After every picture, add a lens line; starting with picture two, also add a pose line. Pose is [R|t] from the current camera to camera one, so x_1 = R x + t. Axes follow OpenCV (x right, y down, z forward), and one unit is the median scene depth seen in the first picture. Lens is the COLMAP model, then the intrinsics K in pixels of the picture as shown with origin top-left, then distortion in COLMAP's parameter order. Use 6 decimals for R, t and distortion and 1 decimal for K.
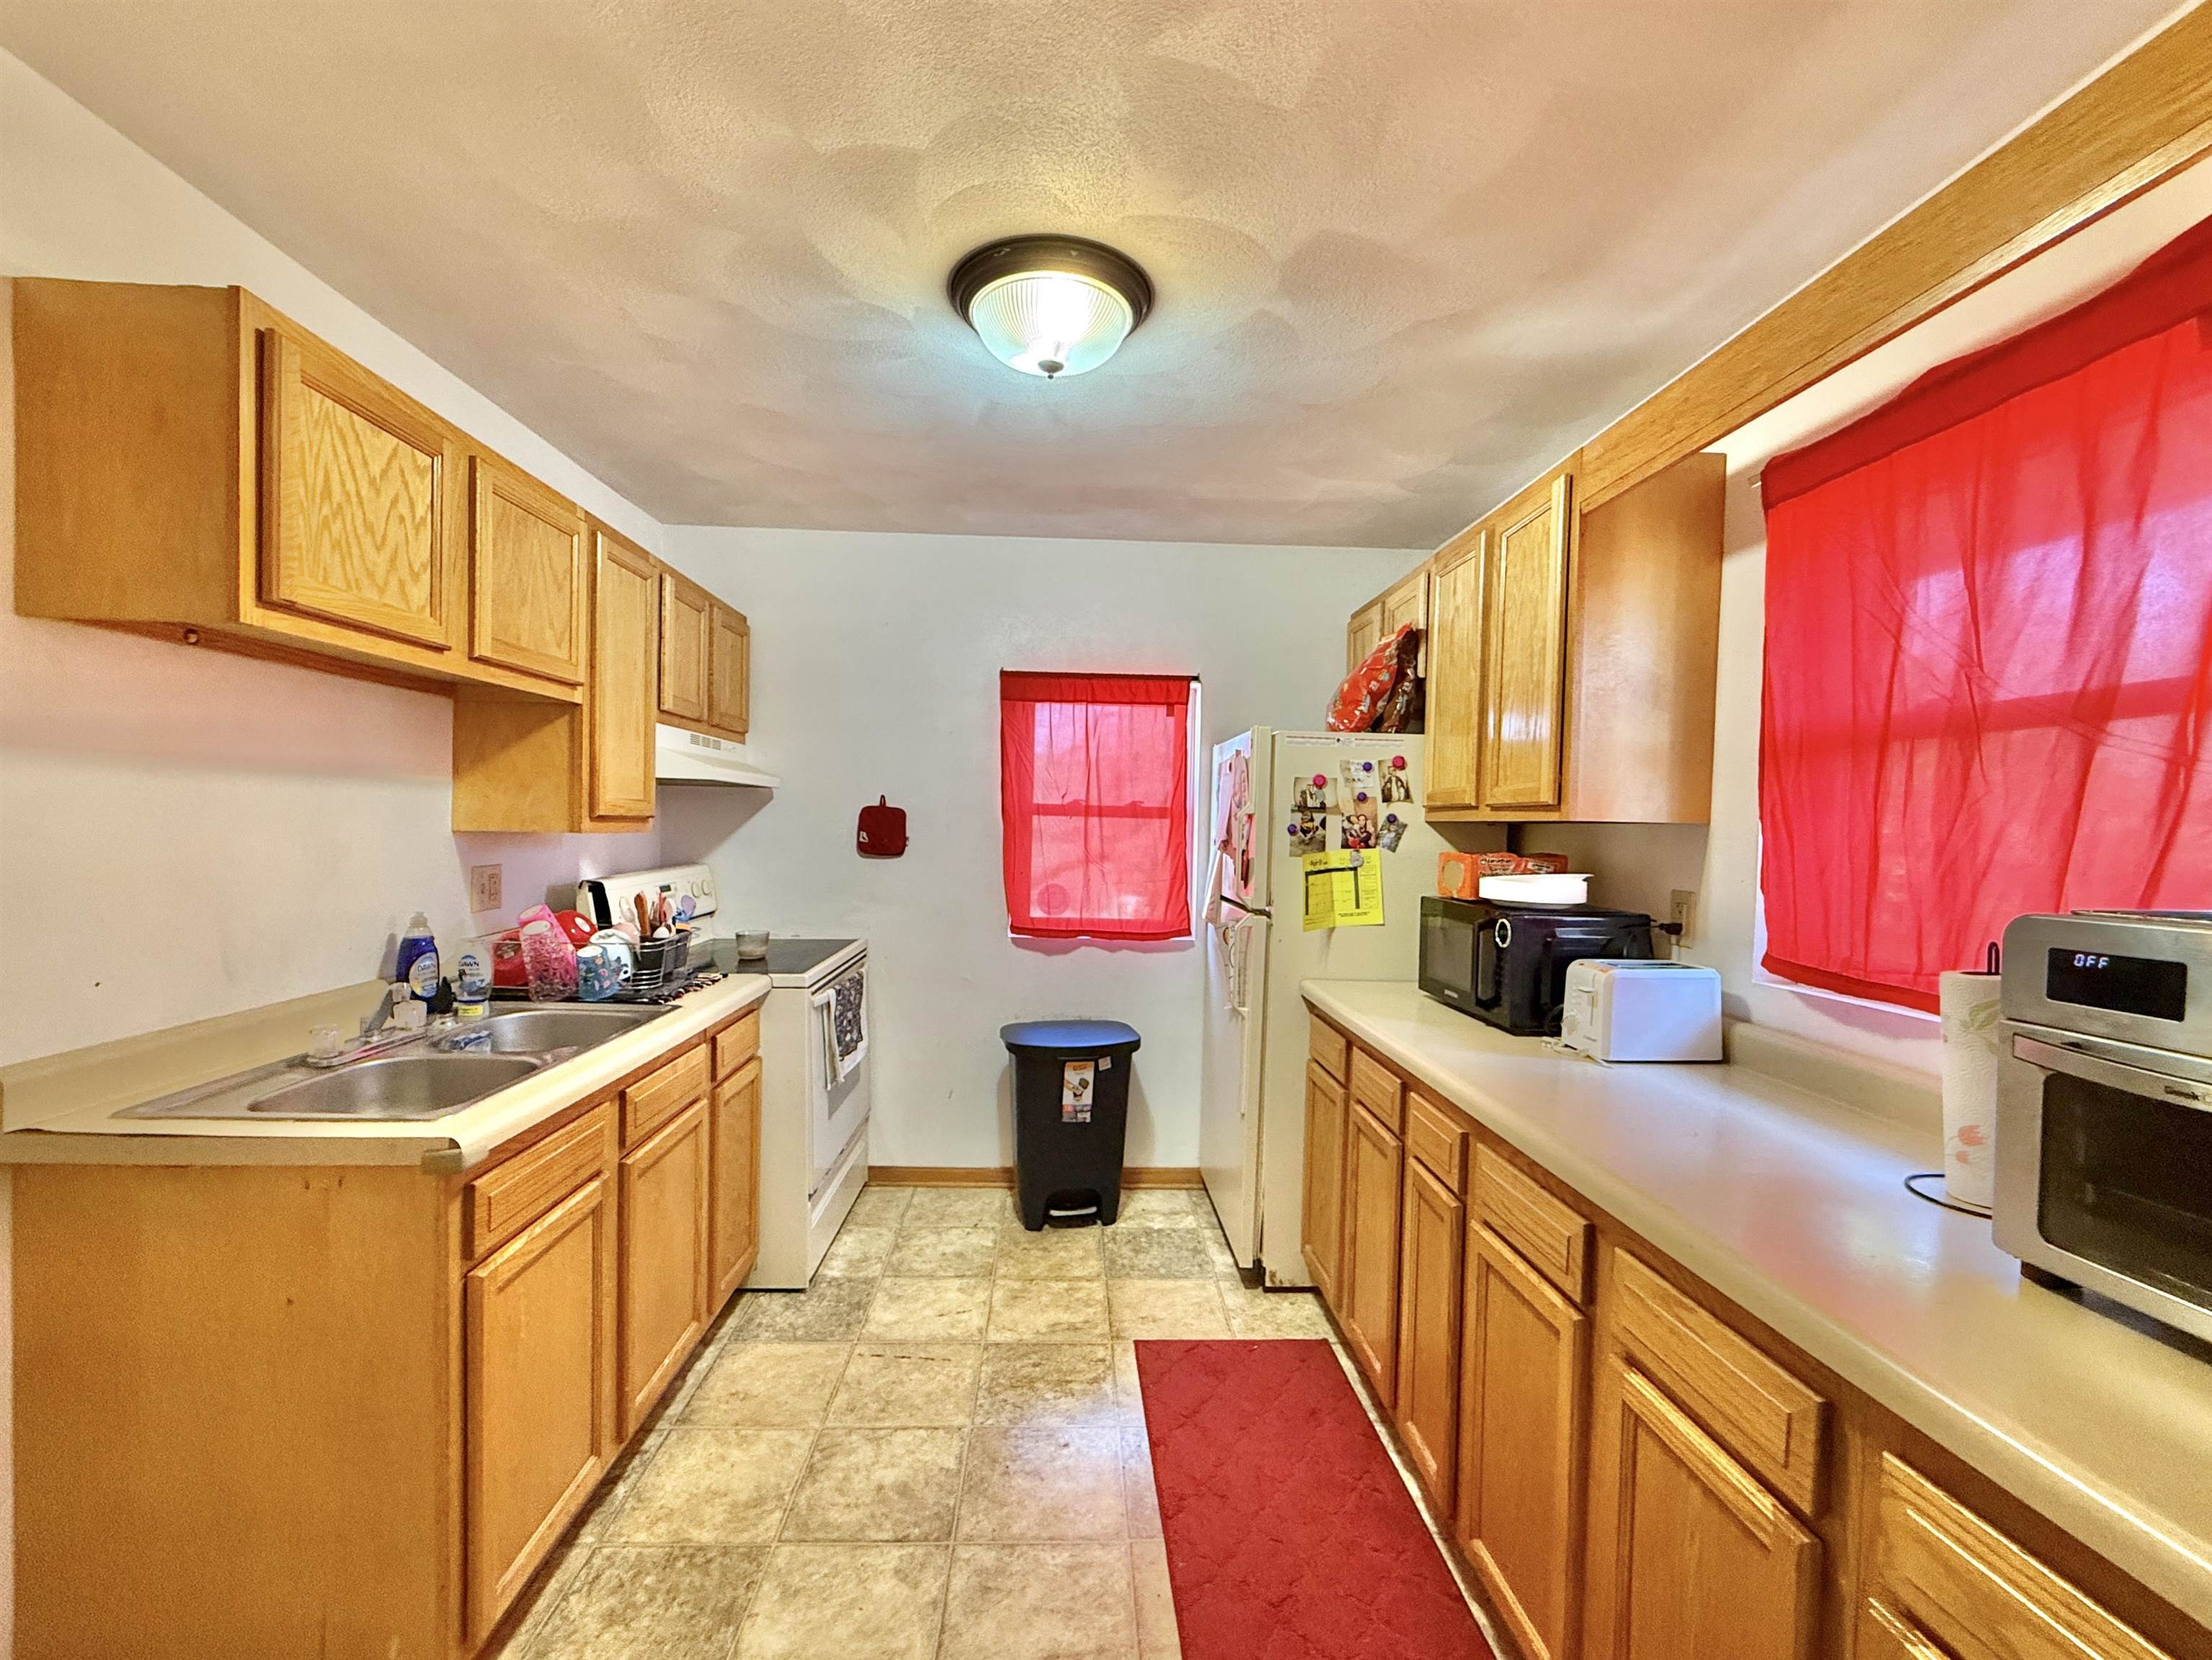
lens RADIAL K [[923.8, 0, 1087.7], [0, 923.8, 846.7], [0, 0, 1]] dist [-0.003634, 0.000392]
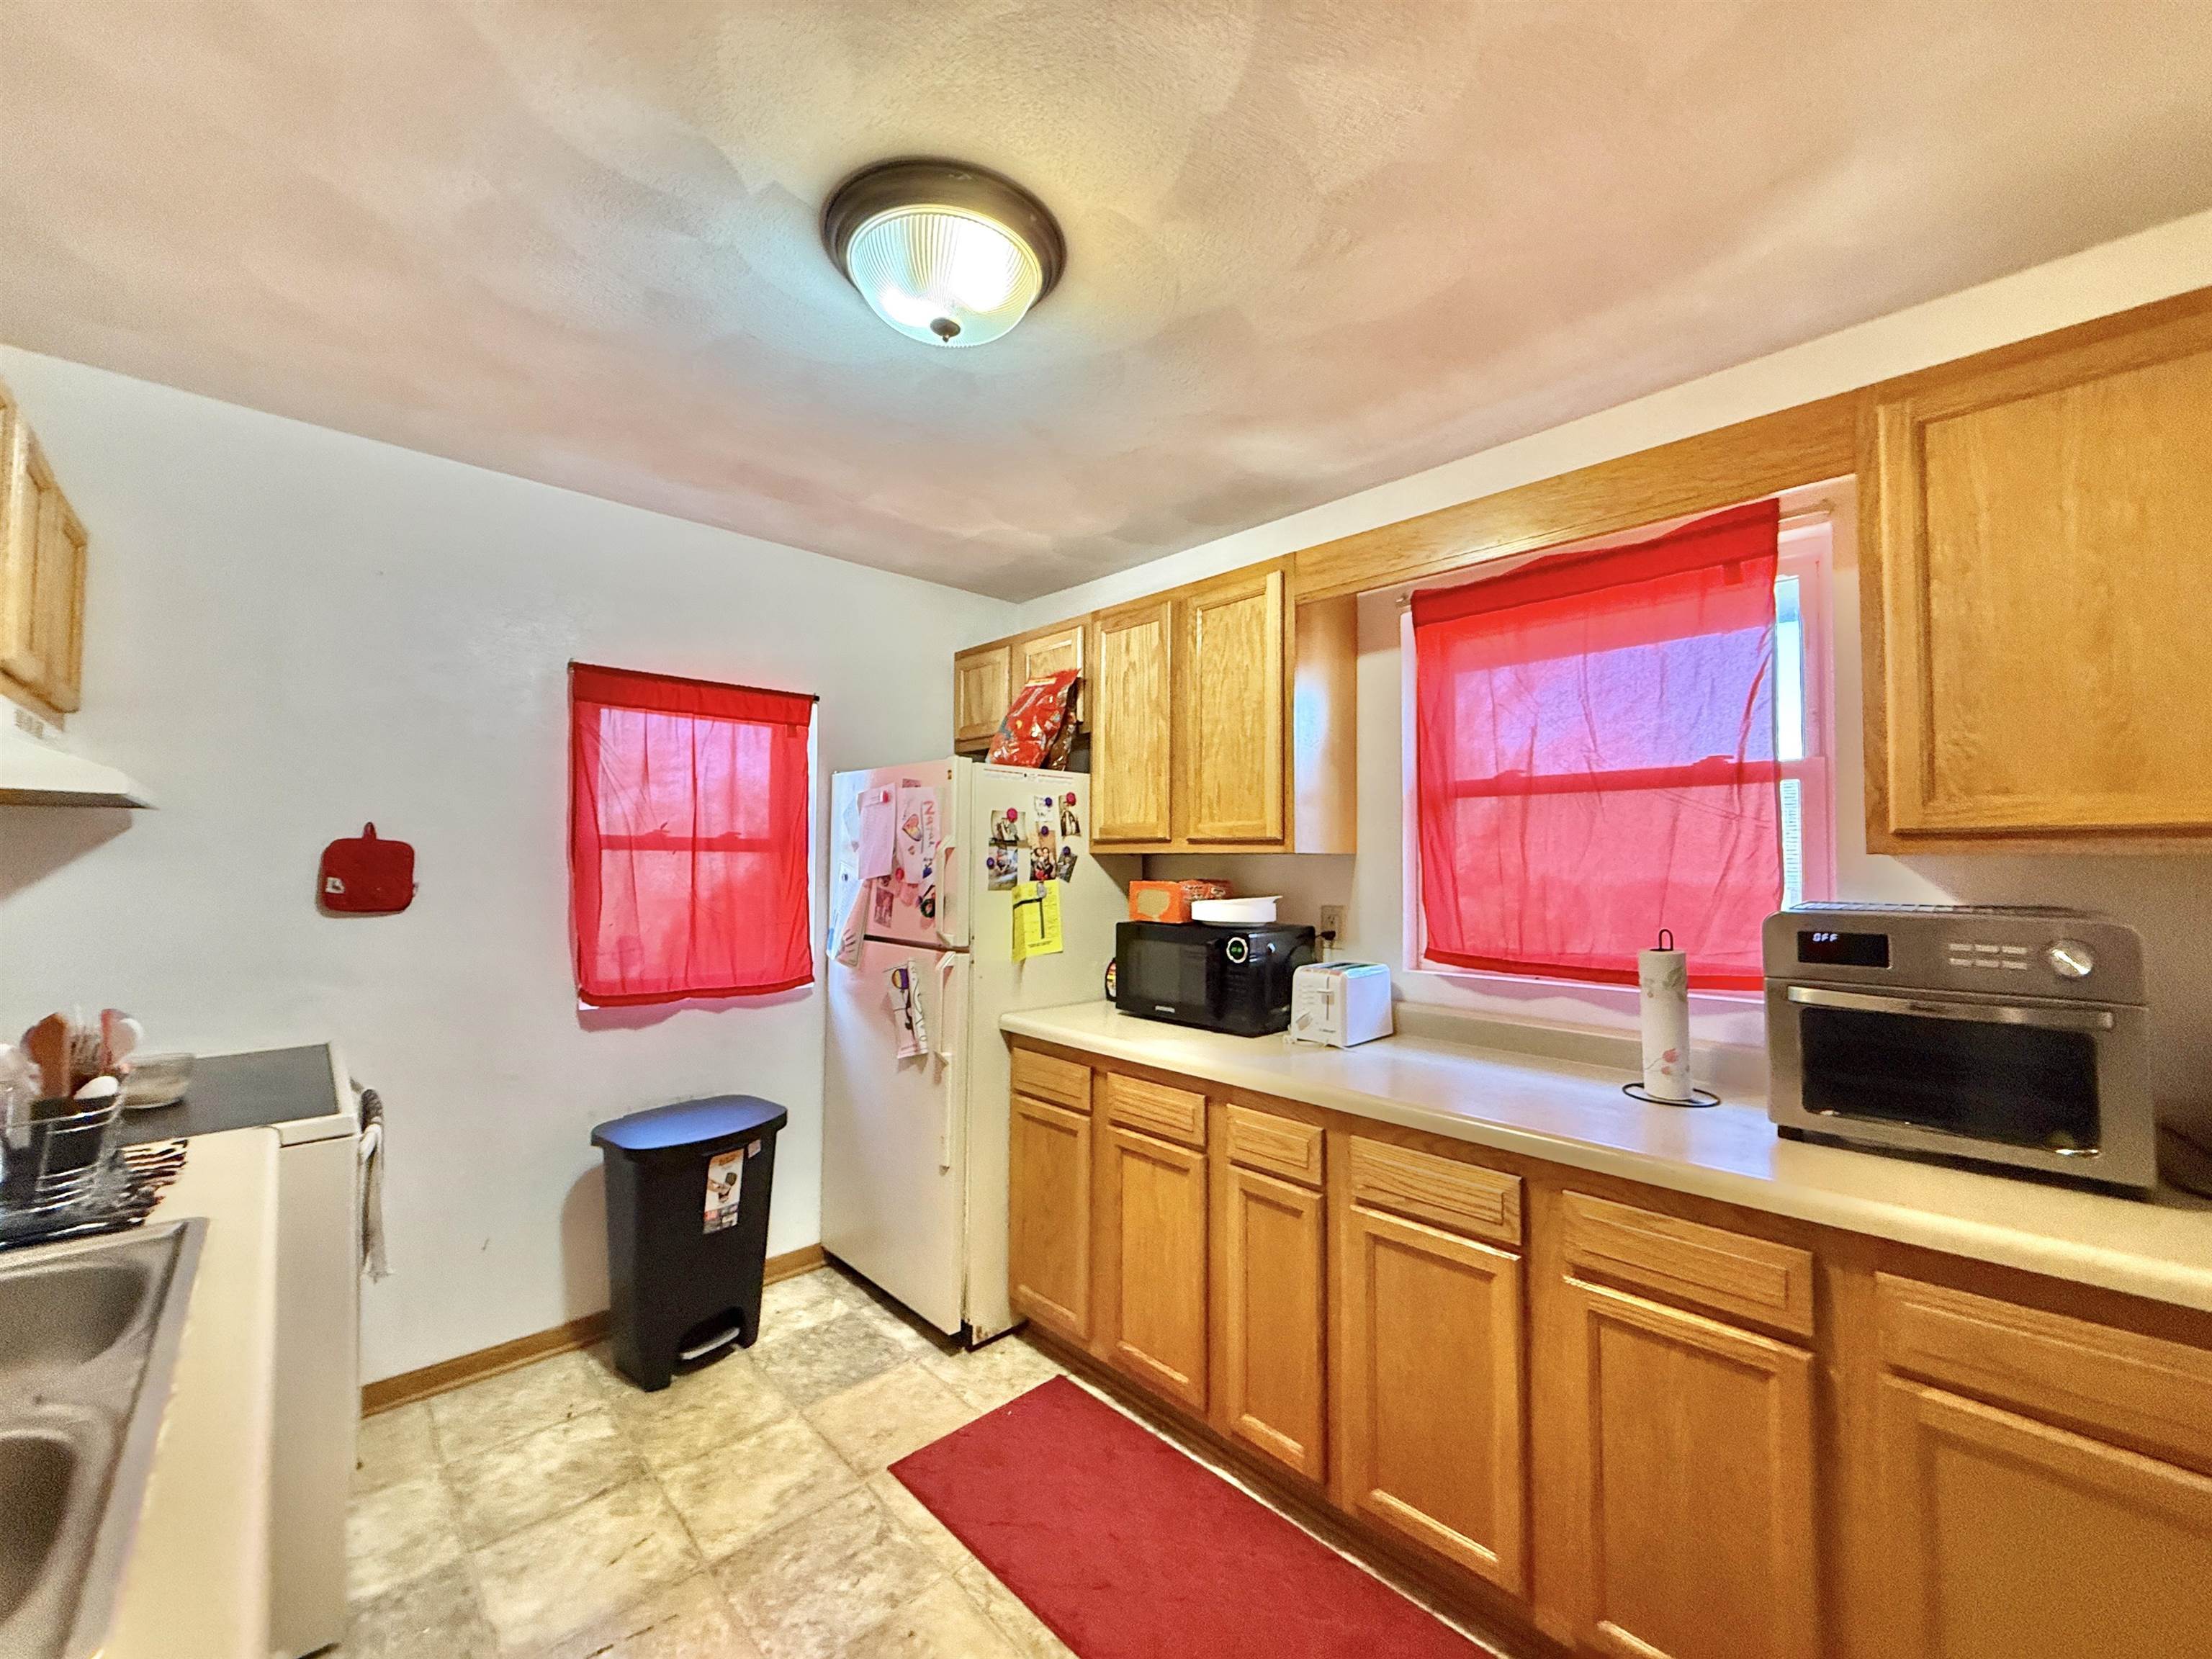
lens RADIAL K [[881.4, 0, 1093.8], [0, 881.4, 830.4], [0, 0, 1]] dist [0.000870, -0.000045]
pose [[0.751033, 0.005345, 0.660243, -0.315464], [0.026506, 0.998917, -0.038237, -0.014336], [-0.659733, 0.046218, 0.750078, 0.215518]]
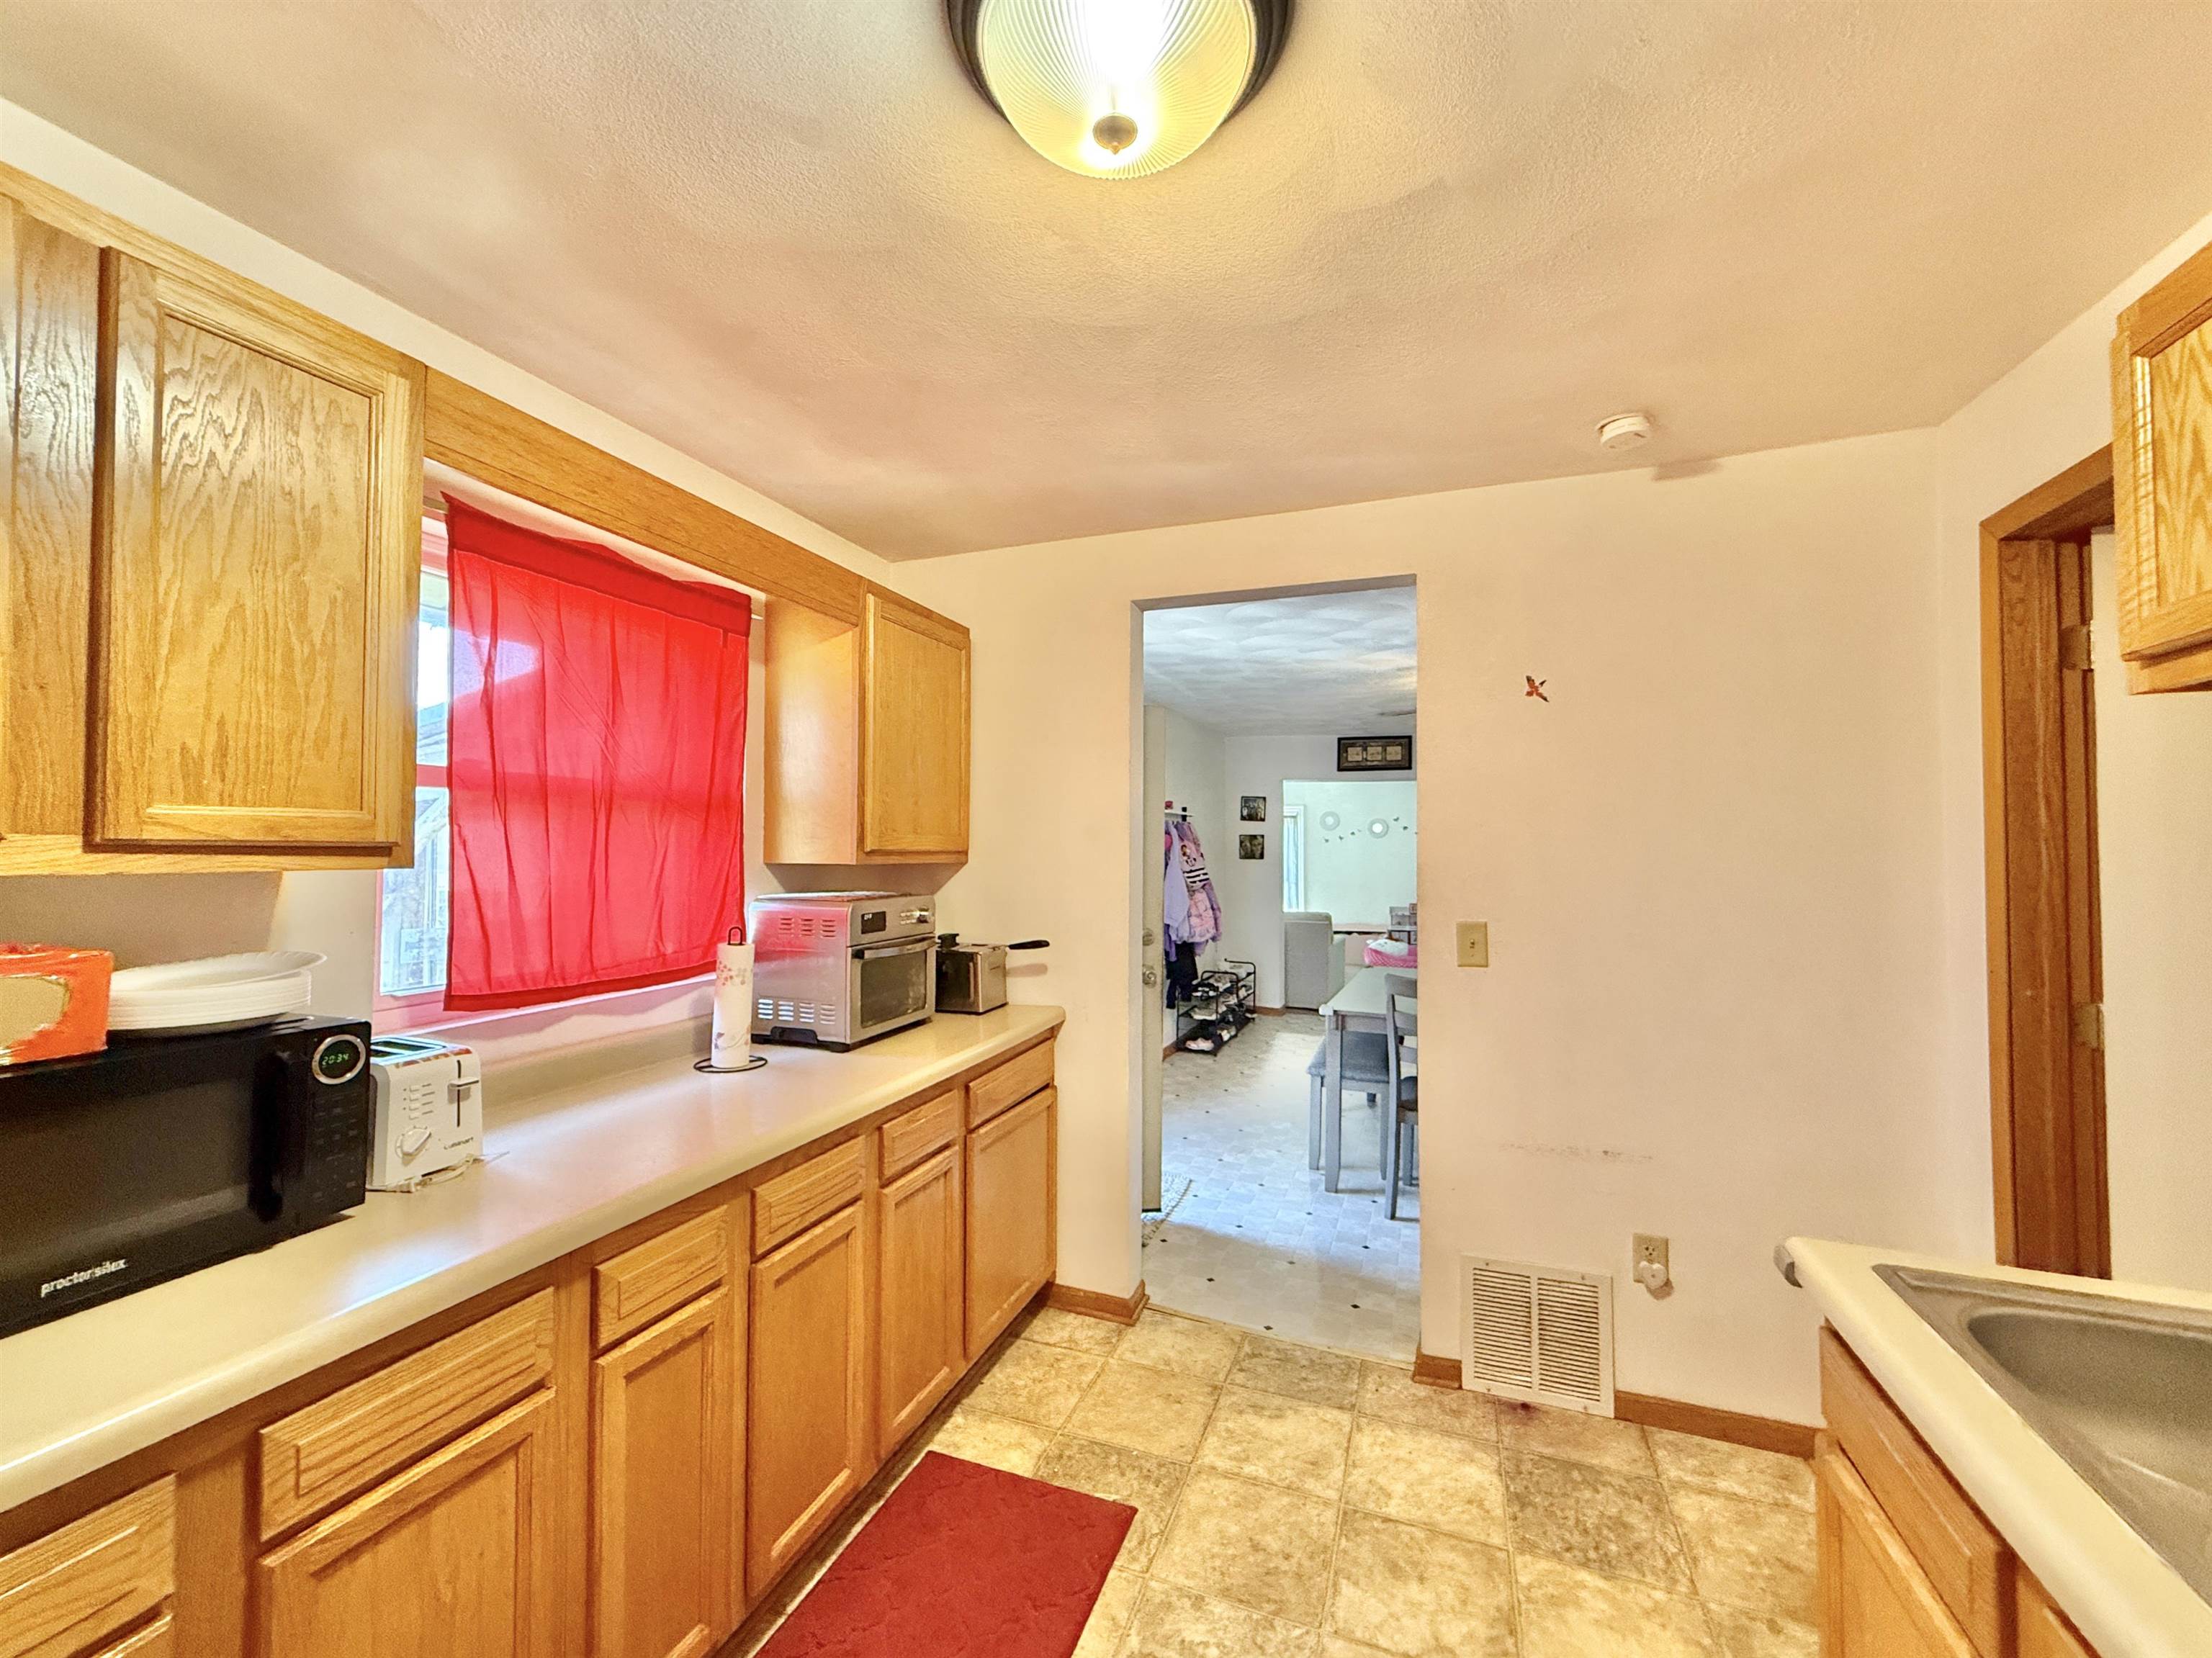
lens RADIAL K [[881.3, 0, 1095.8], [0, 881.3, 831.3], [0, 0, 1]] dist [0.000870, -0.000045]
pose [[-0.922542, -0.007066, 0.385832, -0.194516], [-0.003566, 0.999946, 0.009786, -0.076190], [-0.385880, 0.007652, -0.922517, 1.771105]]
